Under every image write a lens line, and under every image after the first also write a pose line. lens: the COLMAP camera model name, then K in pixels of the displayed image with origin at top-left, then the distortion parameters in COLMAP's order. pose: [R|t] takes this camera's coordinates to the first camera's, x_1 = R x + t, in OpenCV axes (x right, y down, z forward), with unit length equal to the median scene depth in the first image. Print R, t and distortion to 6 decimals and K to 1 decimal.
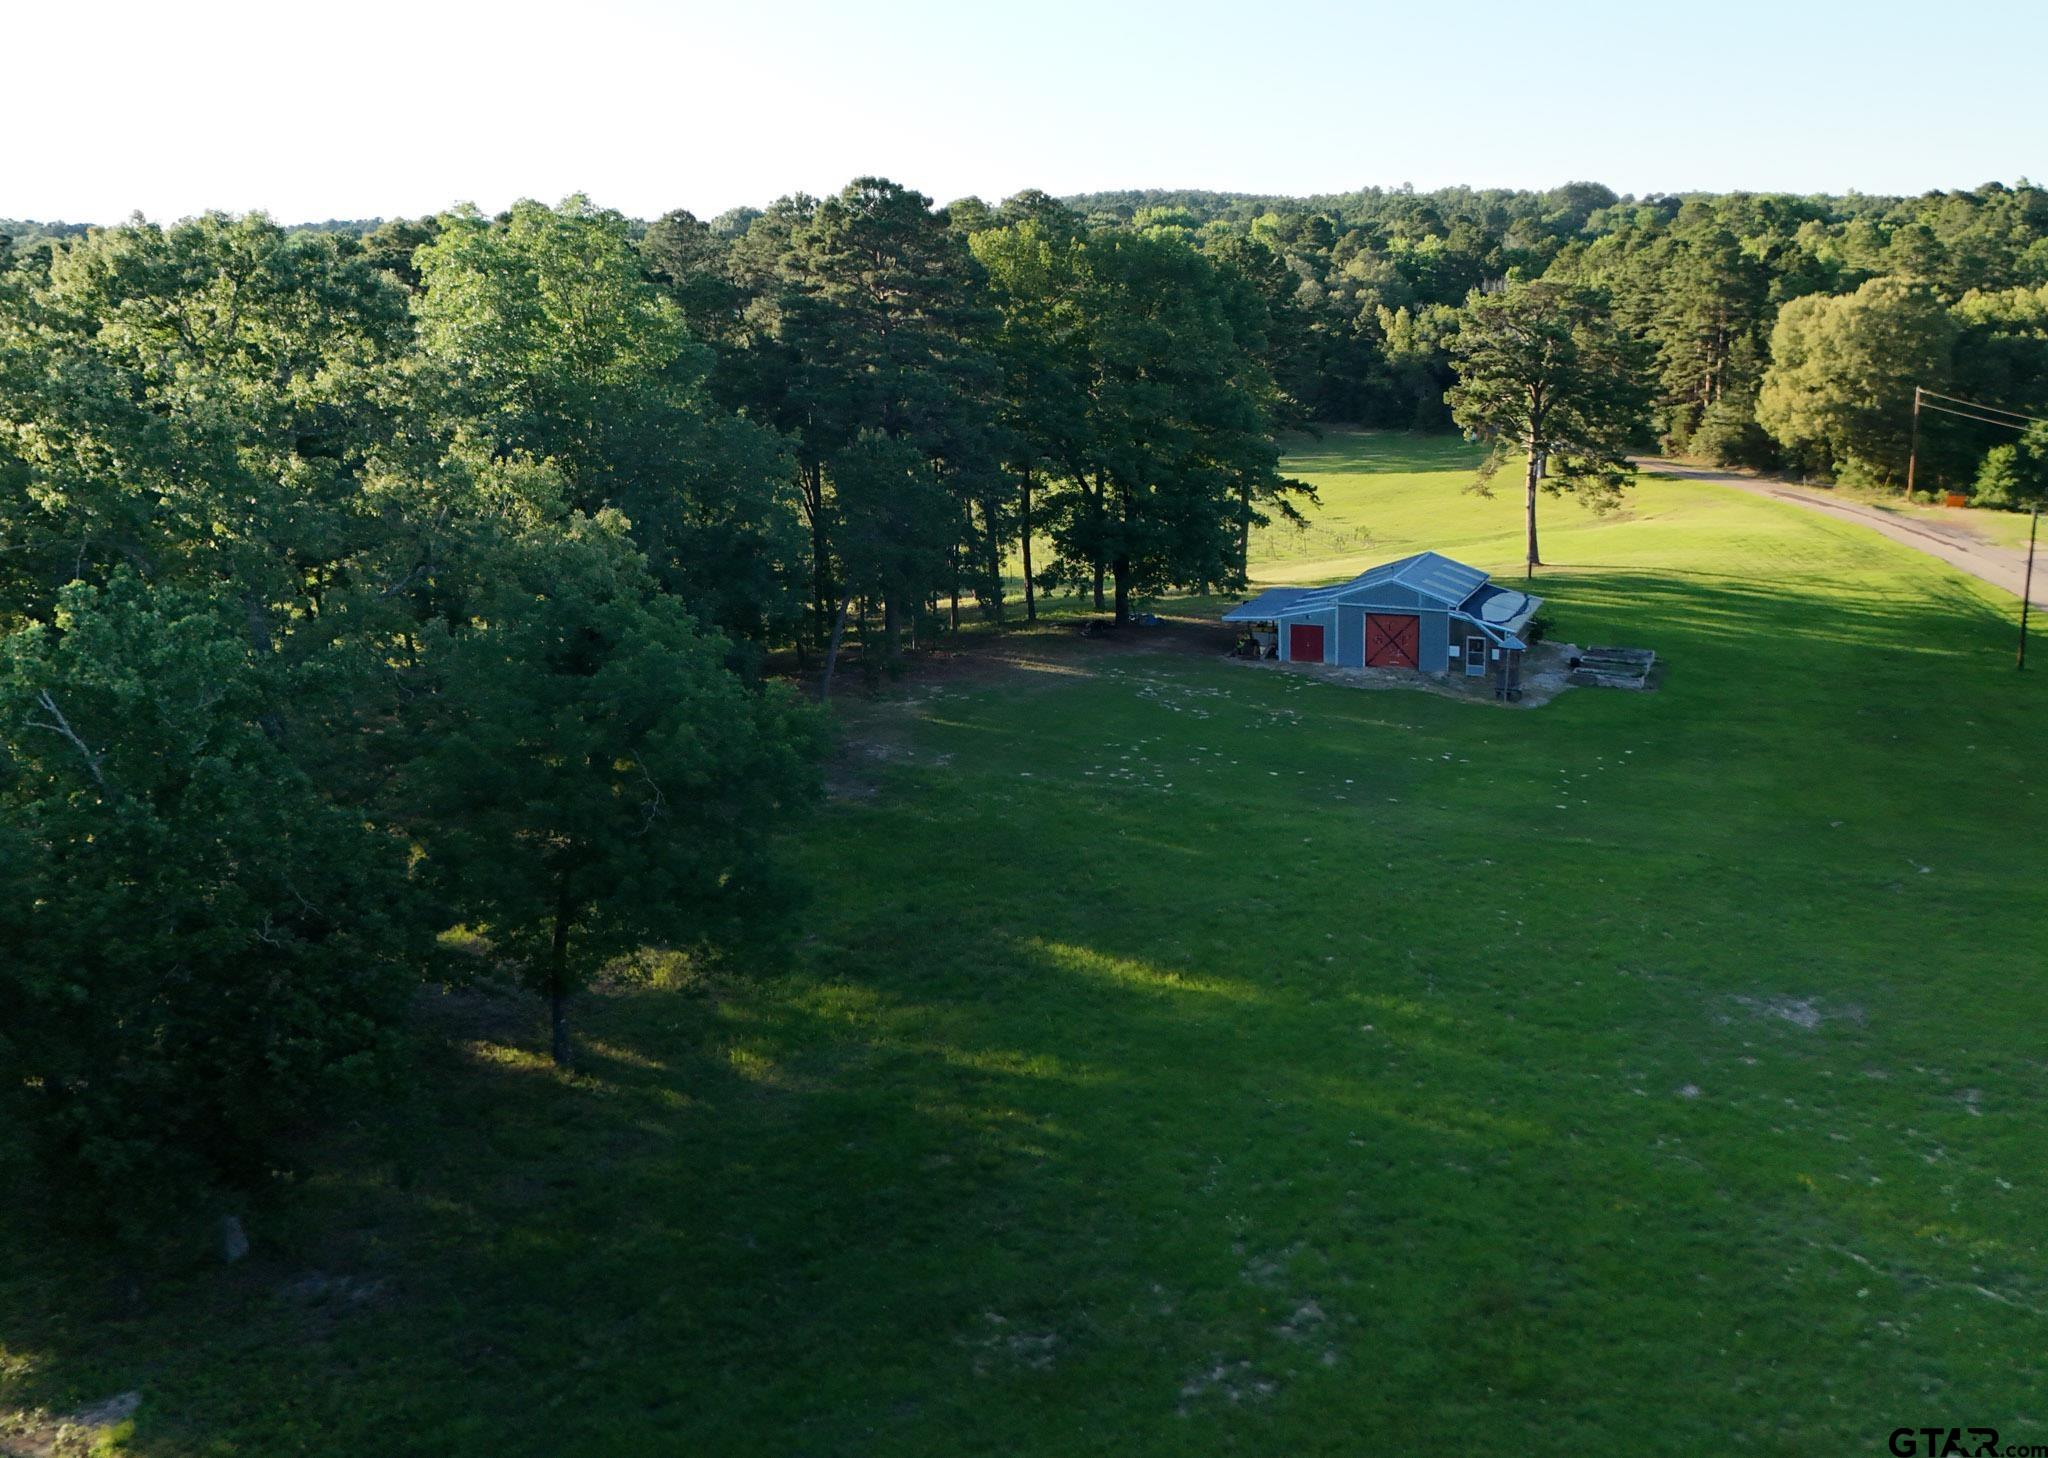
lens RADIAL K [[1923.4, 0, 1305.4], [0, 1923.4, 715.5], [0, 0, 1]] dist [0.113108, 0.000000]
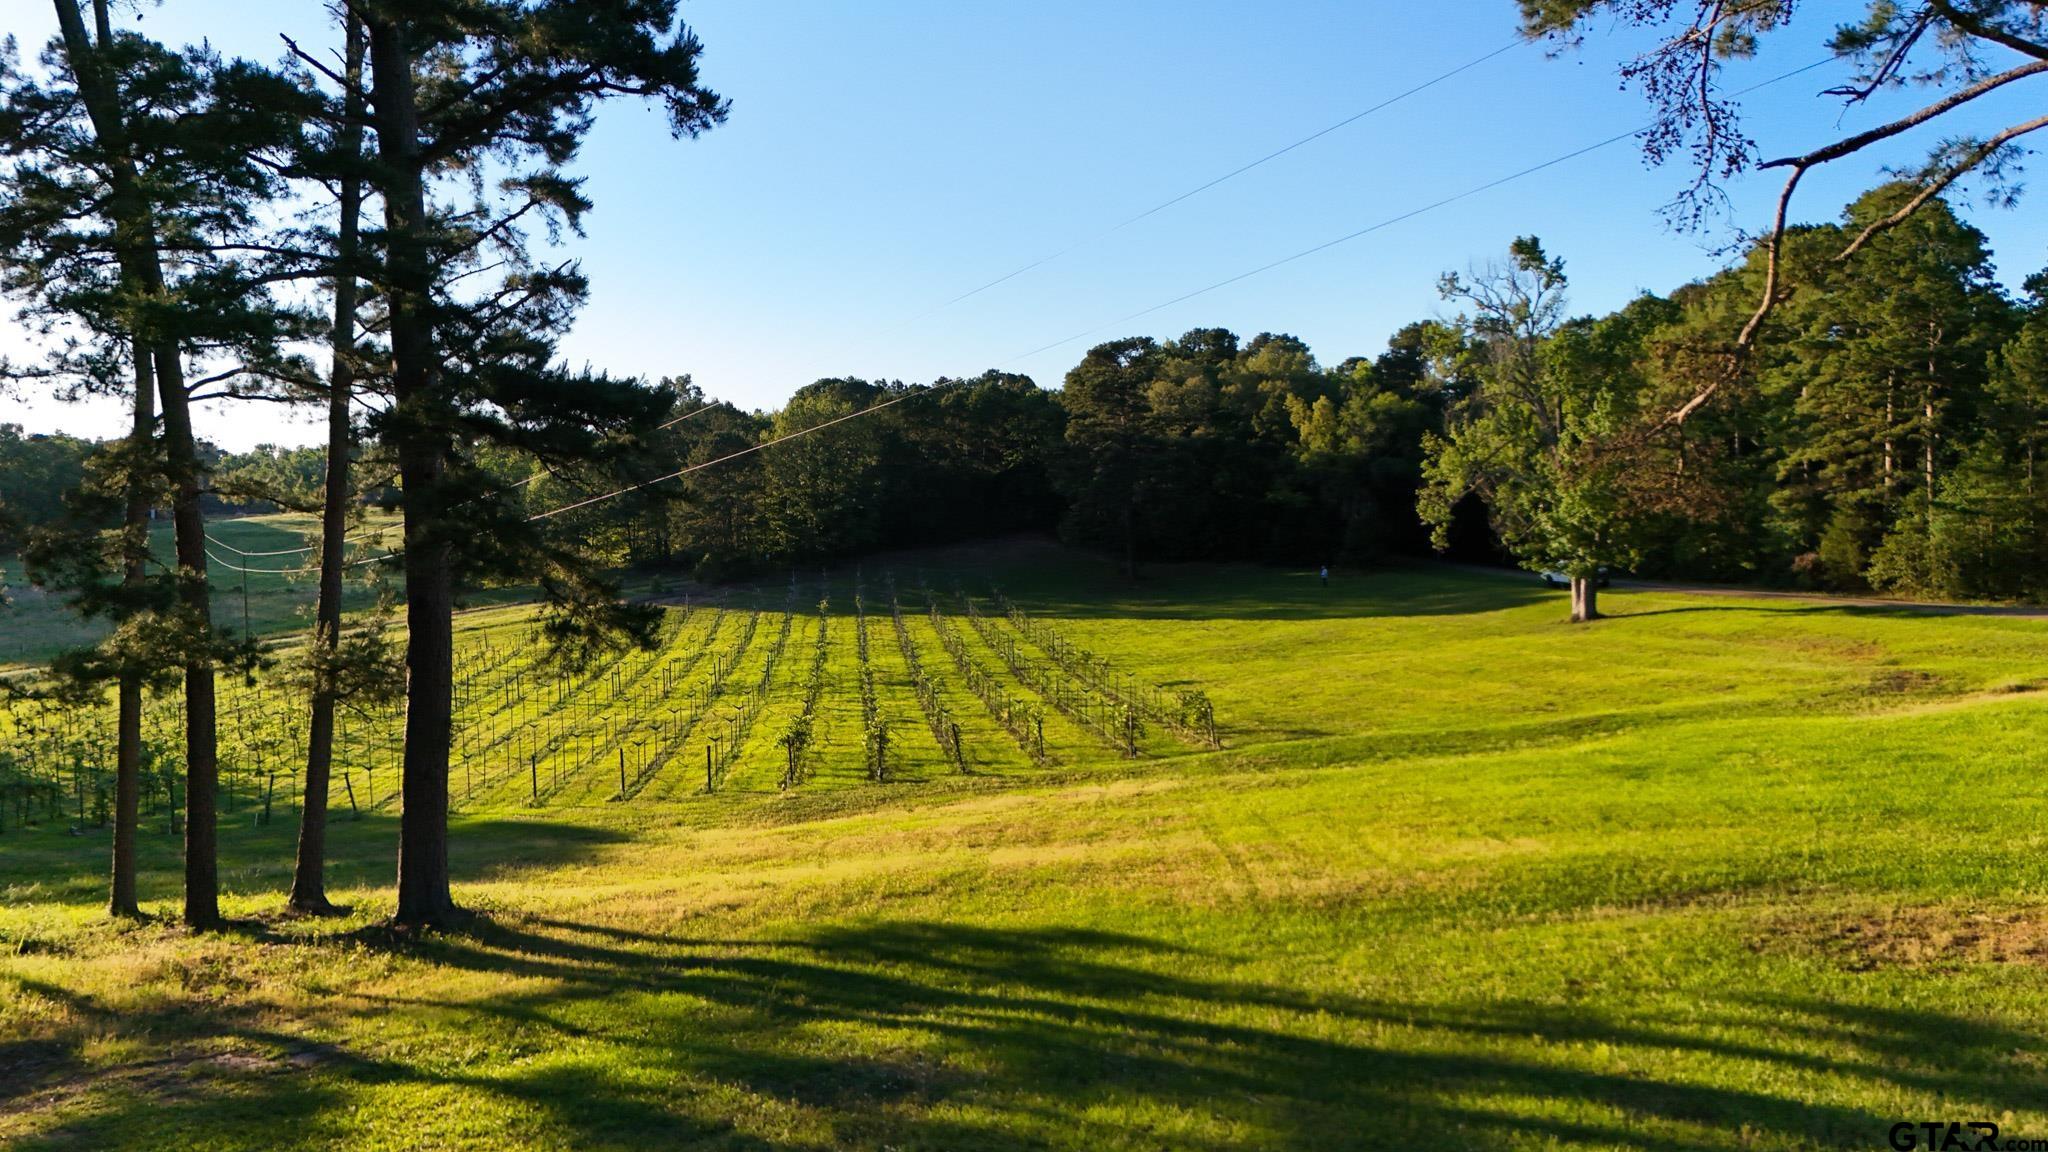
lens RADIAL K [[1494.4, 0, 1019.0], [0, 1494.4, 583.3], [0, 0, 1]] dist [0.086073, -0.085482]
pose [[0.986991, 0.006551, -0.160641, 0.041637], [-0.035828, 0.983006, -0.180044, -0.061561], [0.156732, 0.183457, 0.970453, 0.664168]]
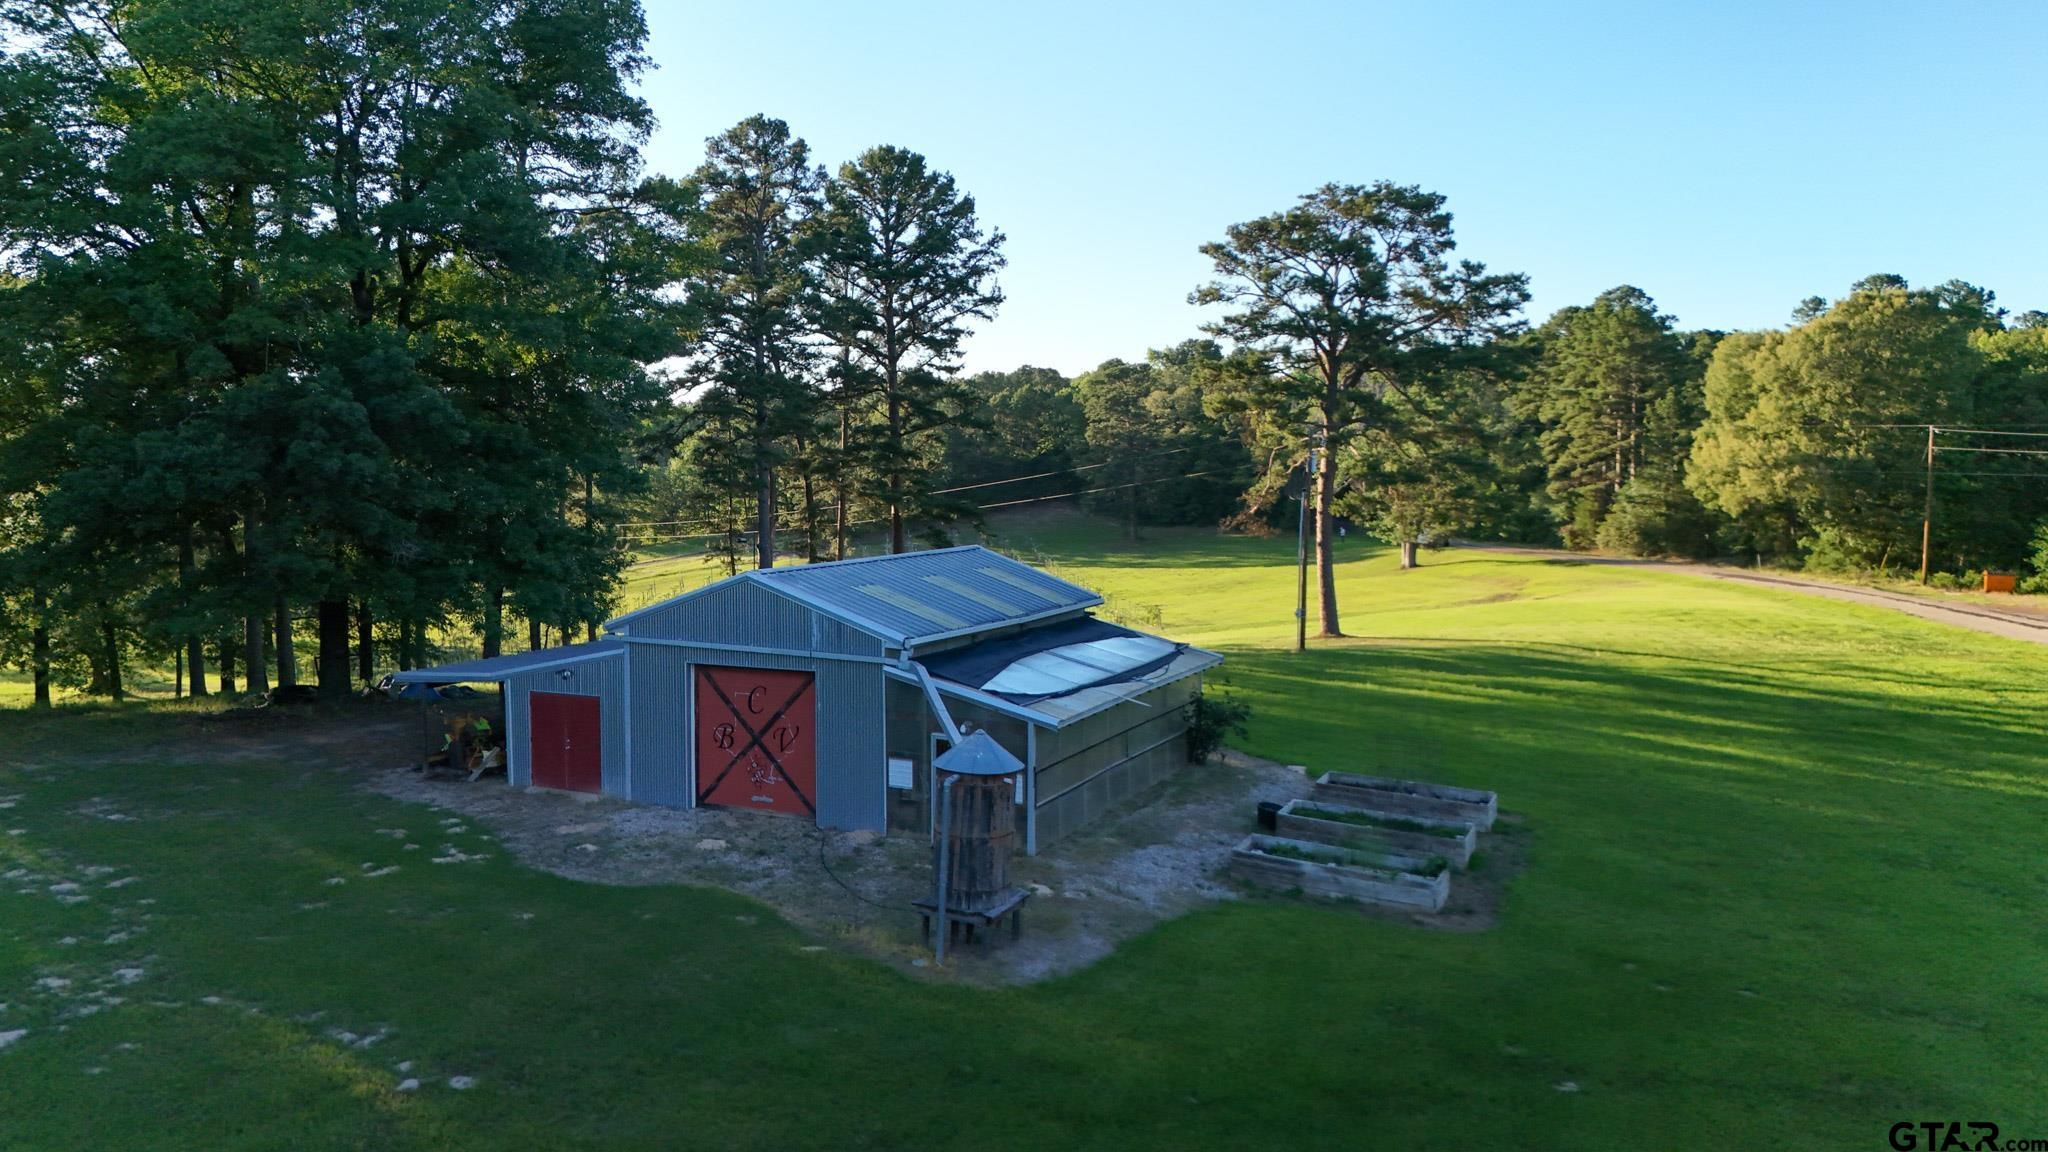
lens RADIAL K [[1494.4, 0, 1020.0], [0, 1494.4, 580.1], [0, 0, 1]] dist [0.086073, -0.085482]
pose [[0.984888, 0.011935, -0.172779, 0.078307], [-0.038384, 0.987854, -0.150566, -0.014953], [0.168883, 0.154923, 0.973384, 0.387251]]
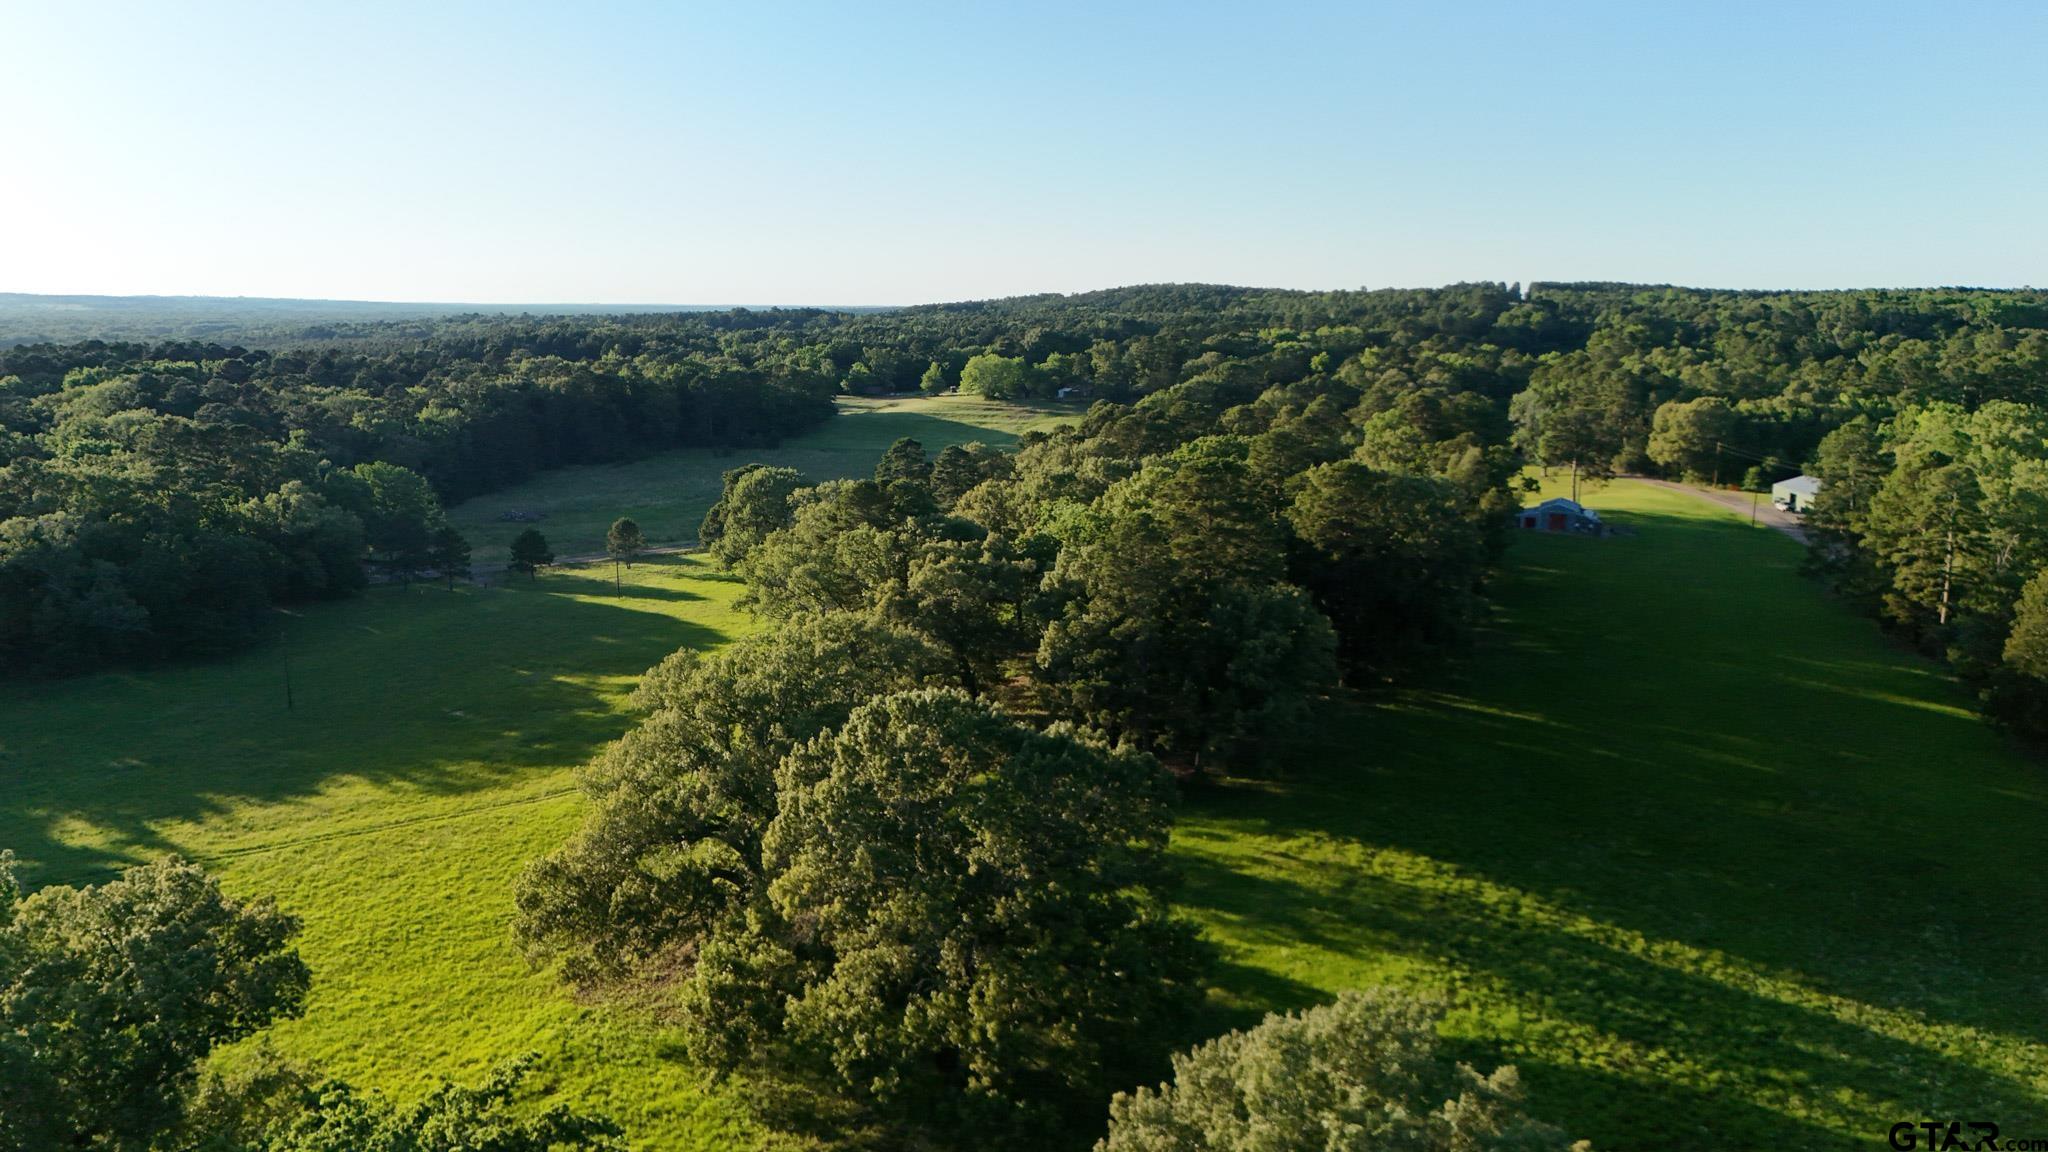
lens RADIAL K [[1494.4, 0, 1015.1], [0, 1494.4, 593.0], [0, 0, 1]] dist [0.086073, -0.085482]
pose [[0.991491, 0.022636, -0.128189, -0.299377], [-0.028653, 0.998563, -0.045292, 0.126574], [0.126980, 0.048580, 0.990715, -0.945799]]
